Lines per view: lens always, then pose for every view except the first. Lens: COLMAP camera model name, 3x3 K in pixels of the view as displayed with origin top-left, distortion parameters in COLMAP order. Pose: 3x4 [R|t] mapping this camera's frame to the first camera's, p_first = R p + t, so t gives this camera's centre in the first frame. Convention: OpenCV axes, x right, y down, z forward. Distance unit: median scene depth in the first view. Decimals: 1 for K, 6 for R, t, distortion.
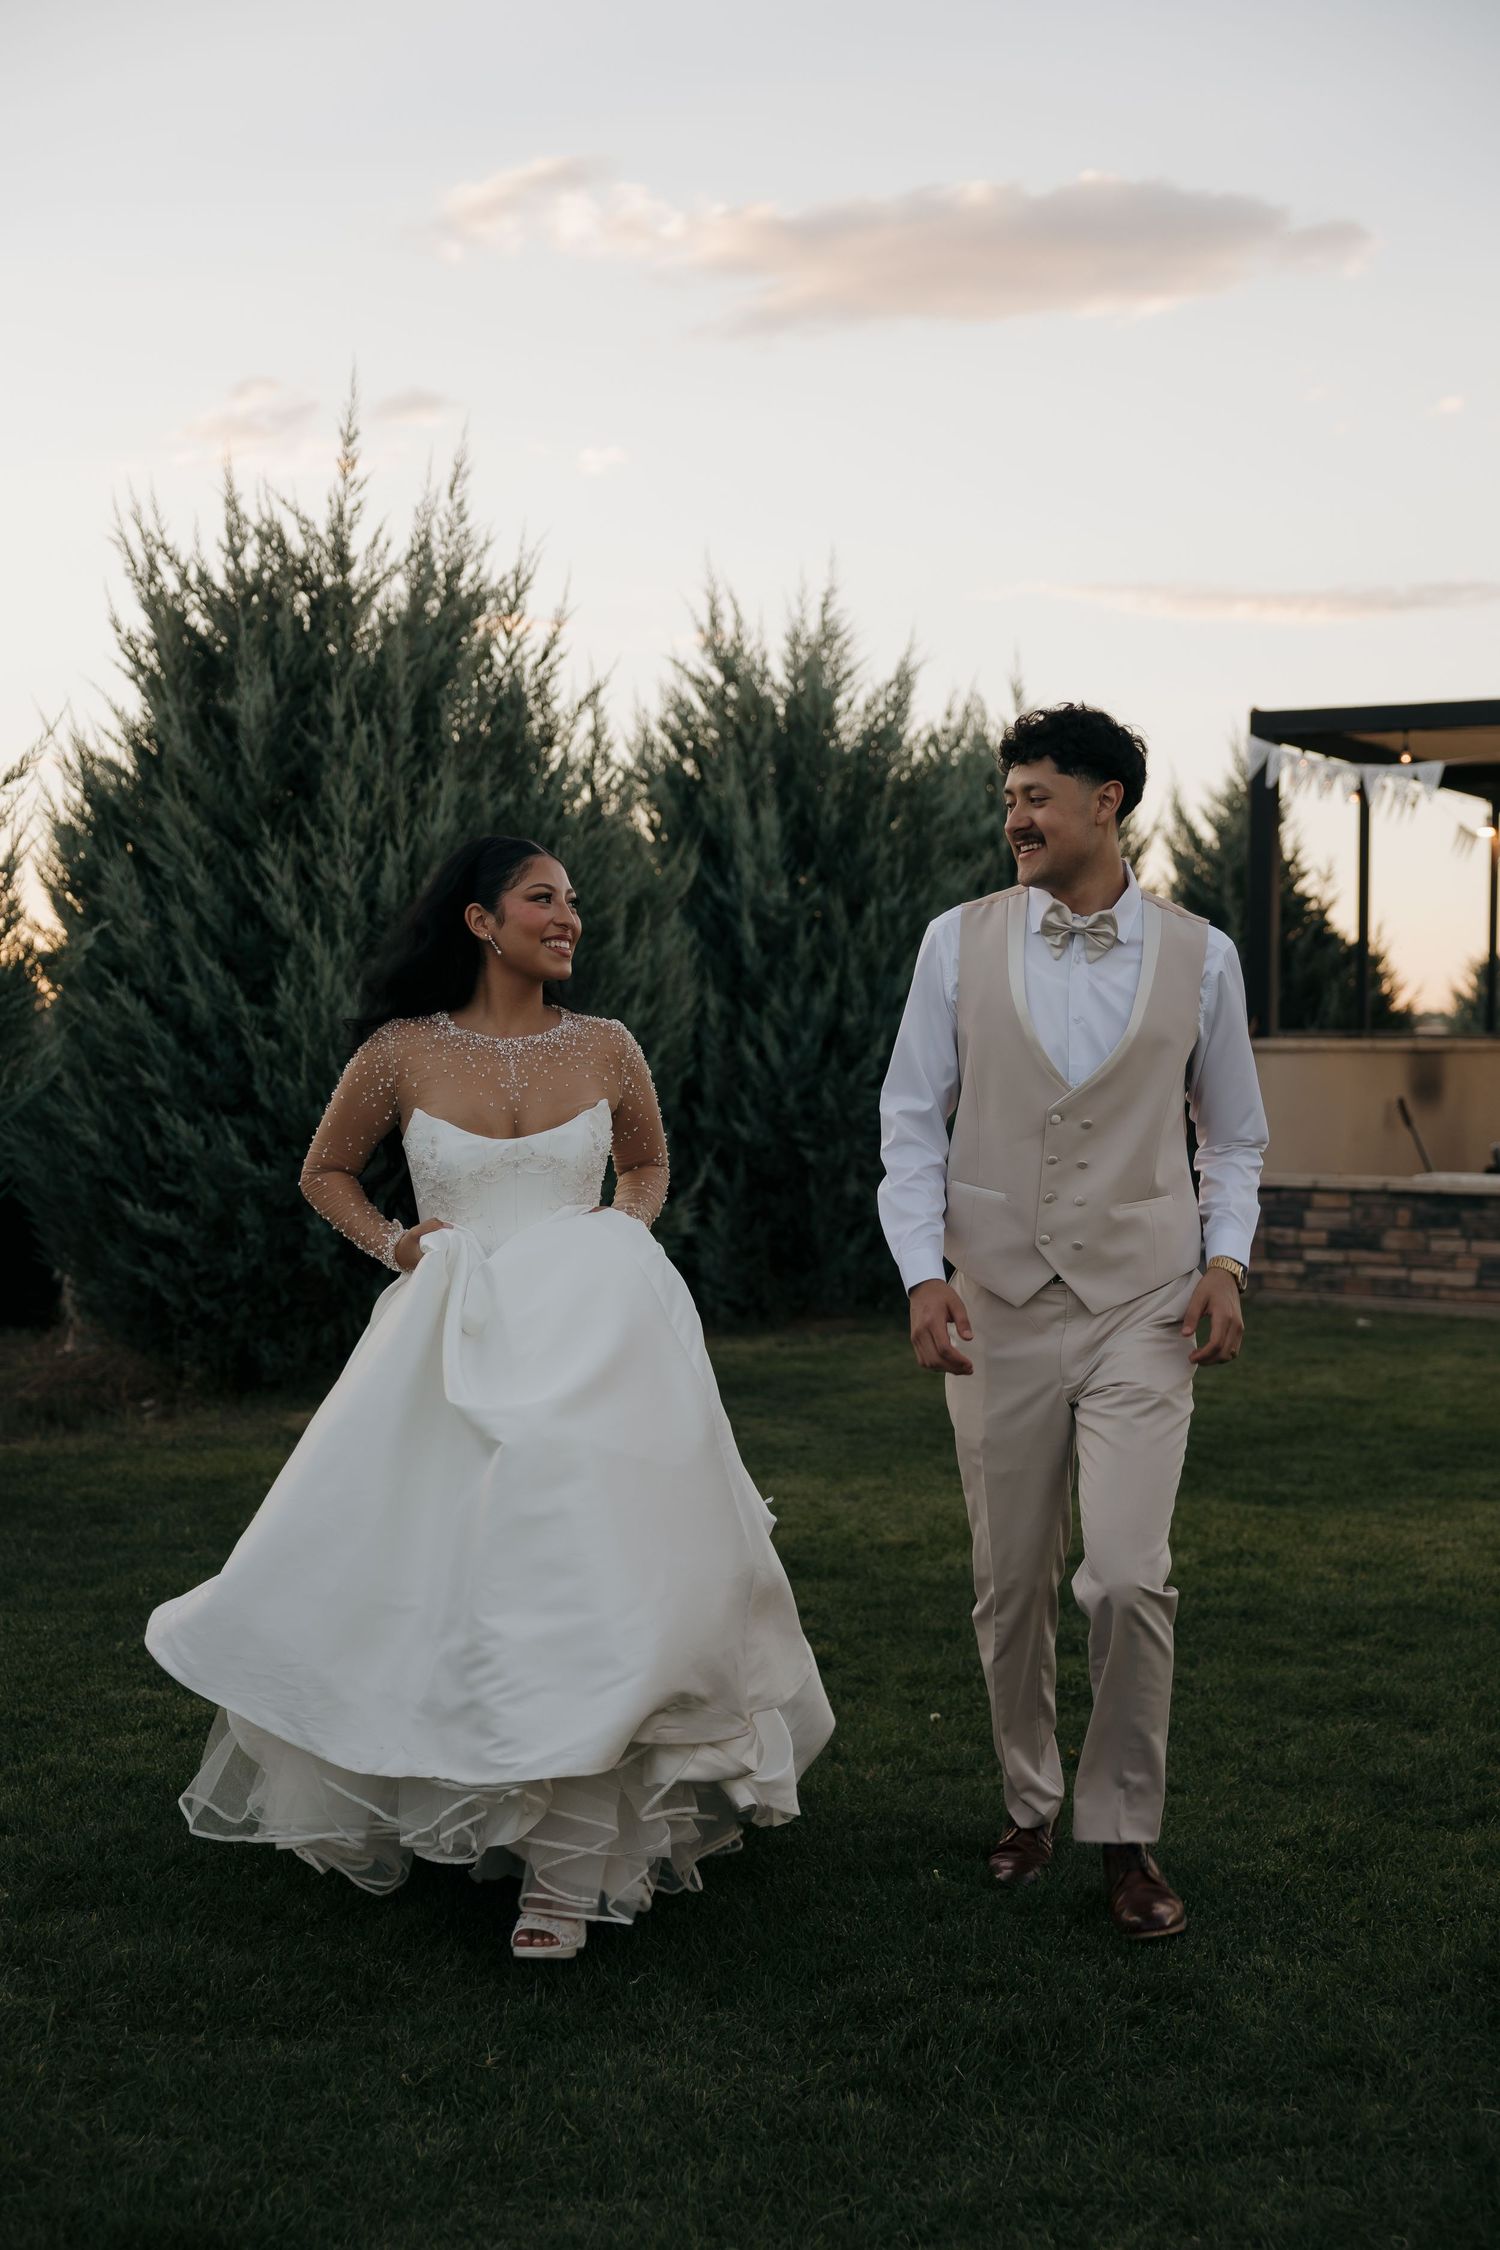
lens RADIAL K [[2834.2, 0, 750.0], [0, 2834.2, 1125.0], [0, 0, 1]] dist [0.251507, 0.007417]
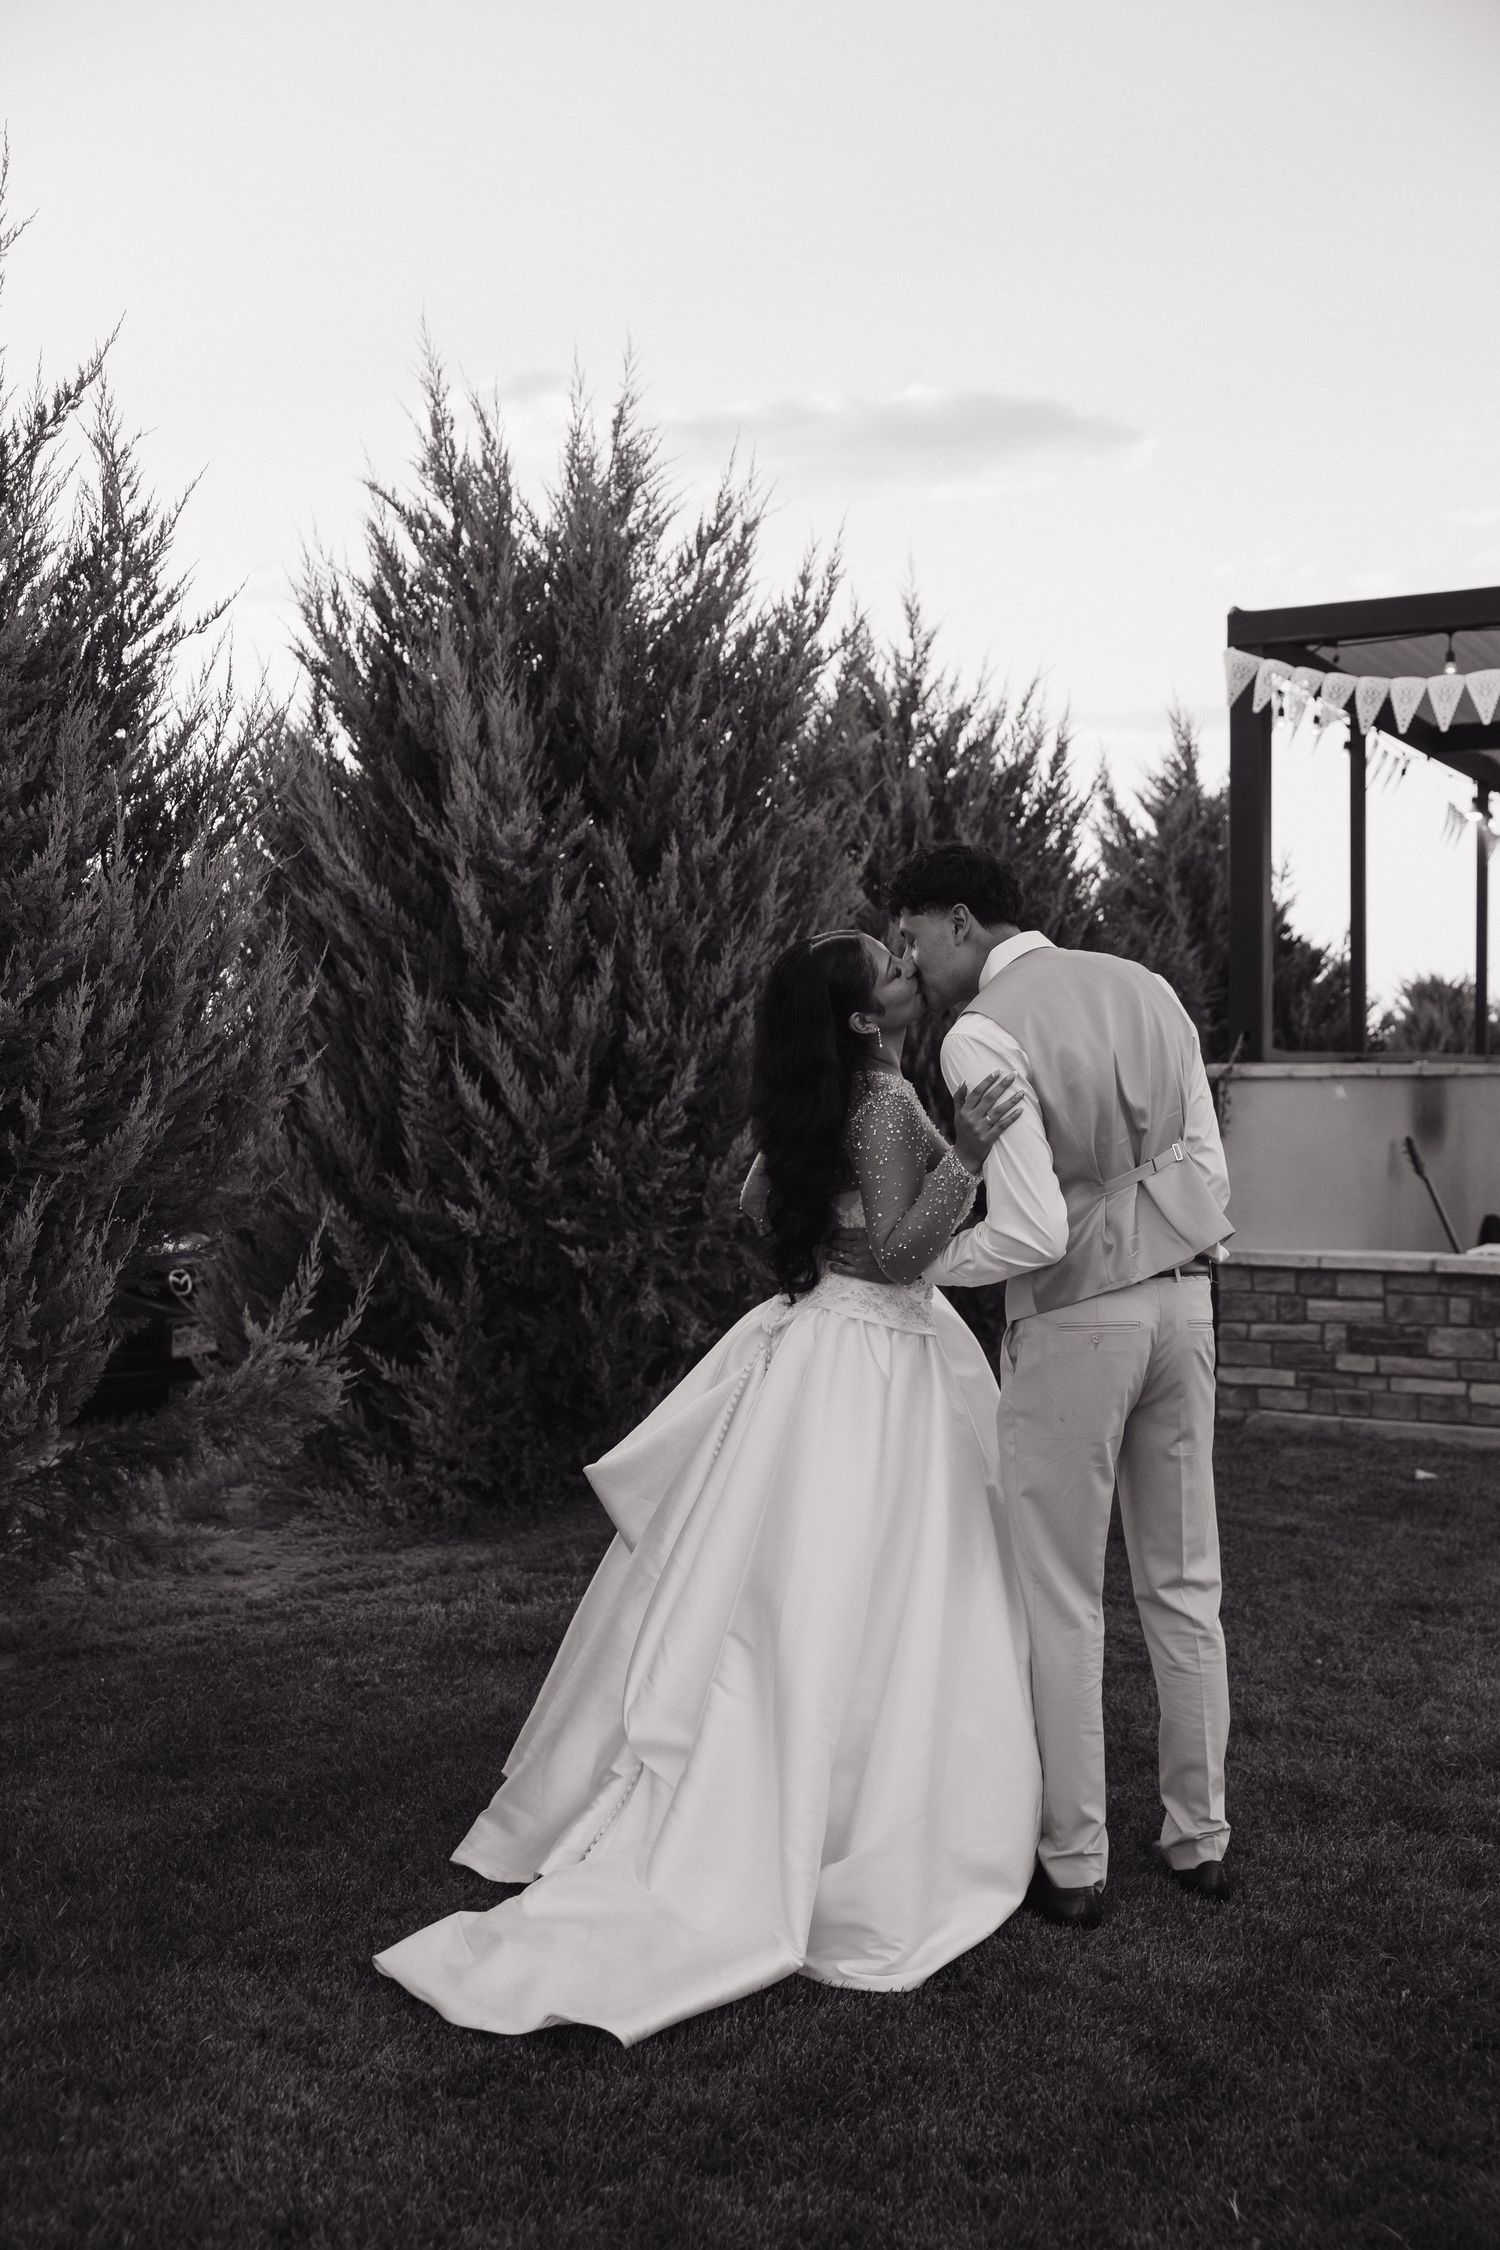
lens RADIAL K [[2407.4, 0, 750.0], [0, 2407.4, 1125.0], [0, 0, 1]] dist [0.140158, -0.000524]
pose [[0.999755, -0.012795, 0.018071, 0.048268], [0.012956, 0.999877, -0.008859, -0.012412], [-0.017955, 0.009091, 0.999797, 0.463919]]
